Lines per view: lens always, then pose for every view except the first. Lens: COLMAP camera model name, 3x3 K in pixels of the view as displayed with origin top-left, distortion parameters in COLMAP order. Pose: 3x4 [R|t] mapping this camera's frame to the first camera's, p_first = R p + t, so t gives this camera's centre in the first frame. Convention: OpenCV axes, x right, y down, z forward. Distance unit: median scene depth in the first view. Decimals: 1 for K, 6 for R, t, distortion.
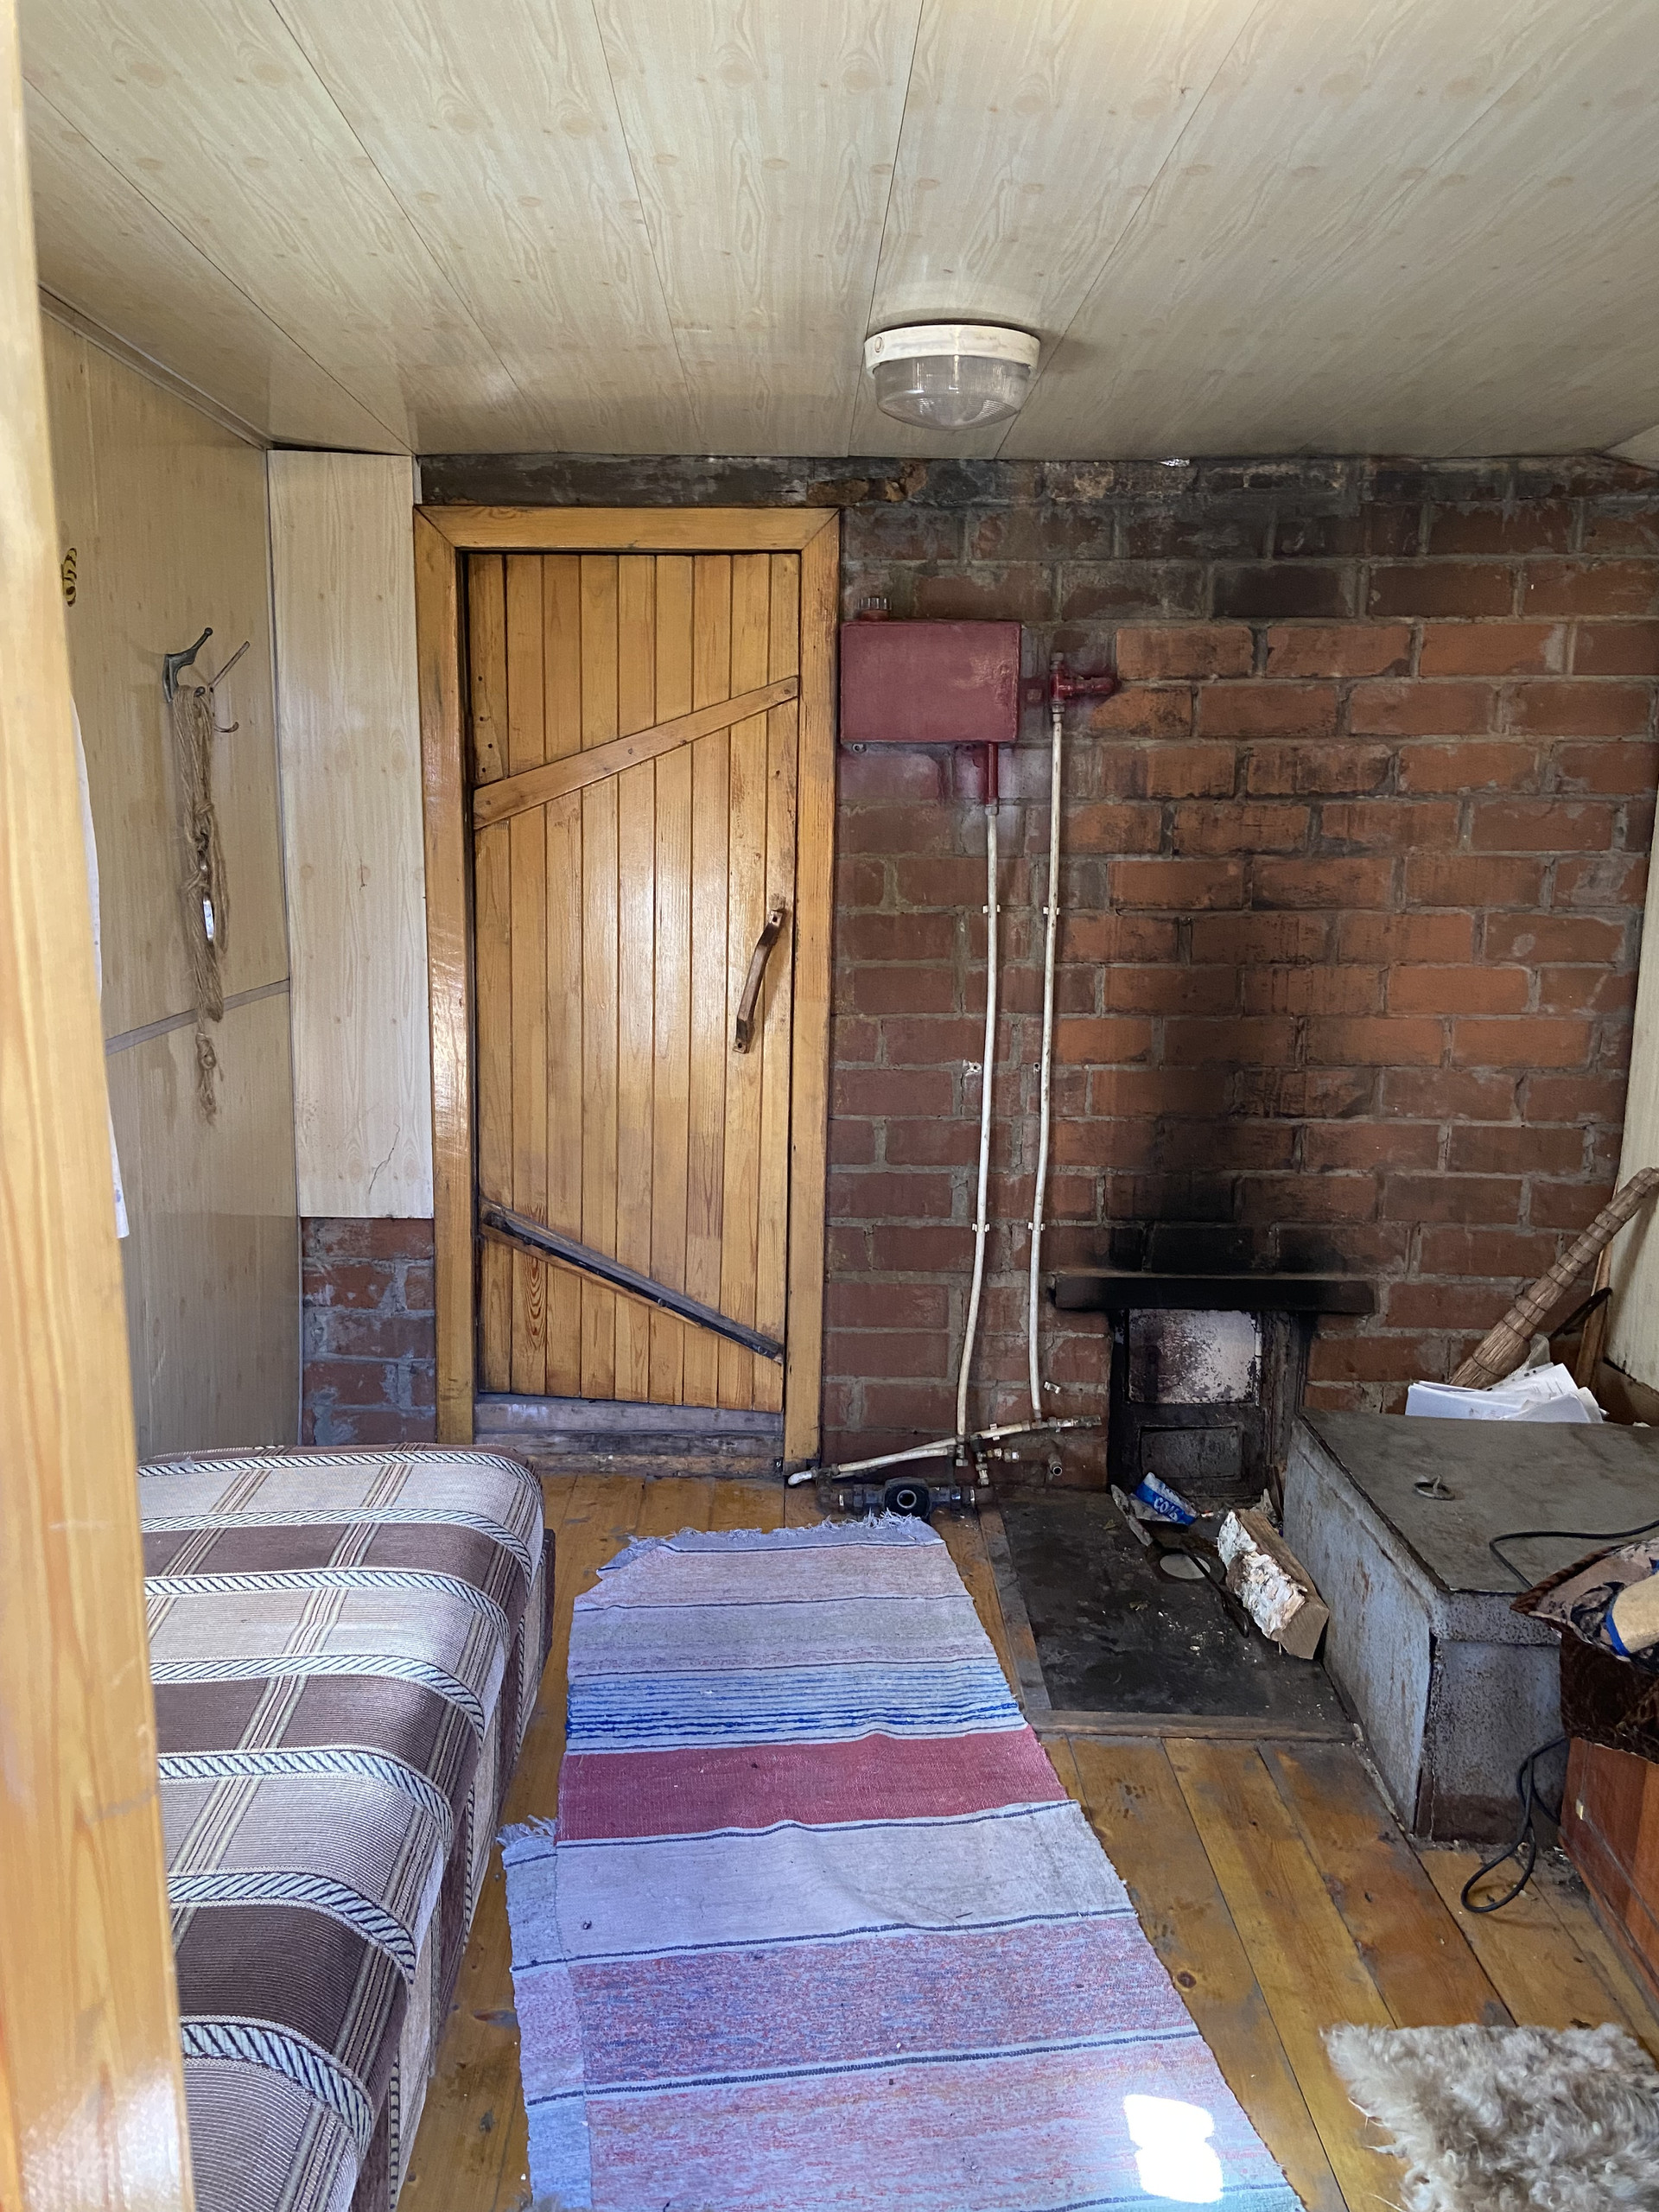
lens RADIAL K [[1831.3, 0, 829.5], [0, 1831.3, 1106.0], [0, 0, 1]] dist [0.113939, 0.000343]
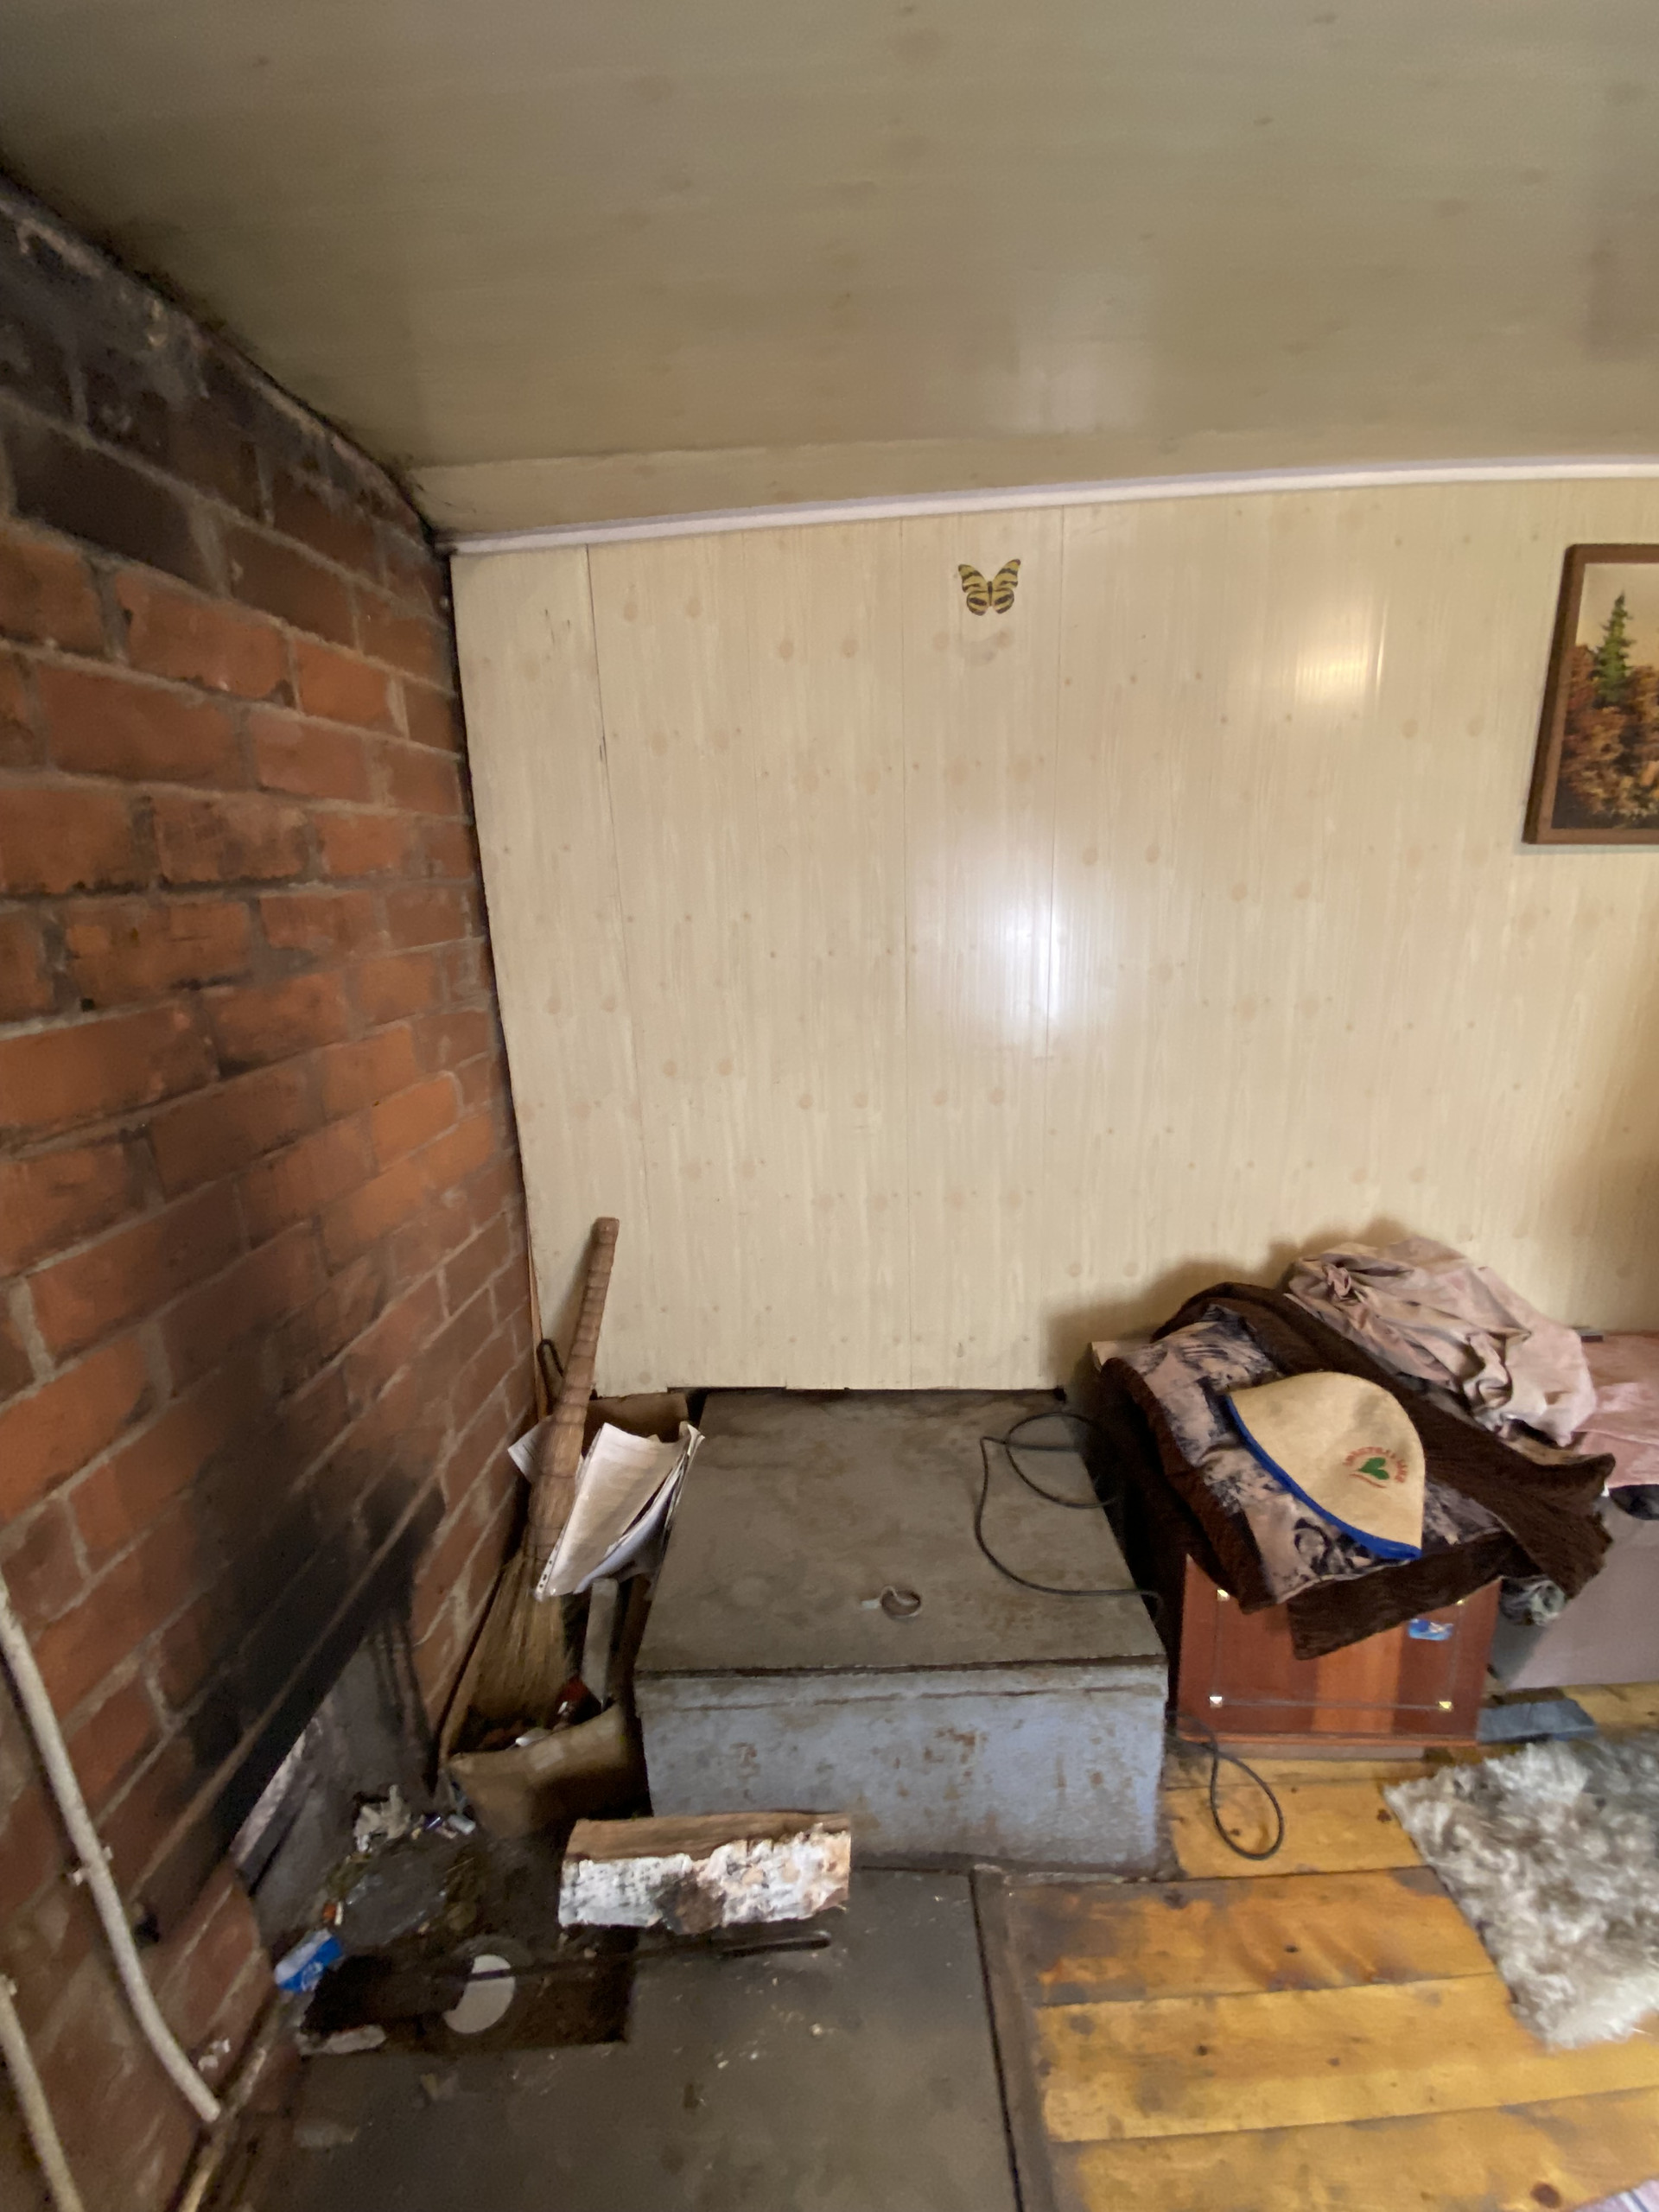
lens RADIAL K [[895.4, 0, 831.9], [0, 895.4, 1099.6], [0, 0, 1]] dist [0.030504, -0.025589]
pose [[0.006208, -0.256498, 0.966525, -0.050471], [0.188582, 0.949501, 0.250769, -0.137209], [-0.982038, 0.180712, 0.054265, 0.801492]]
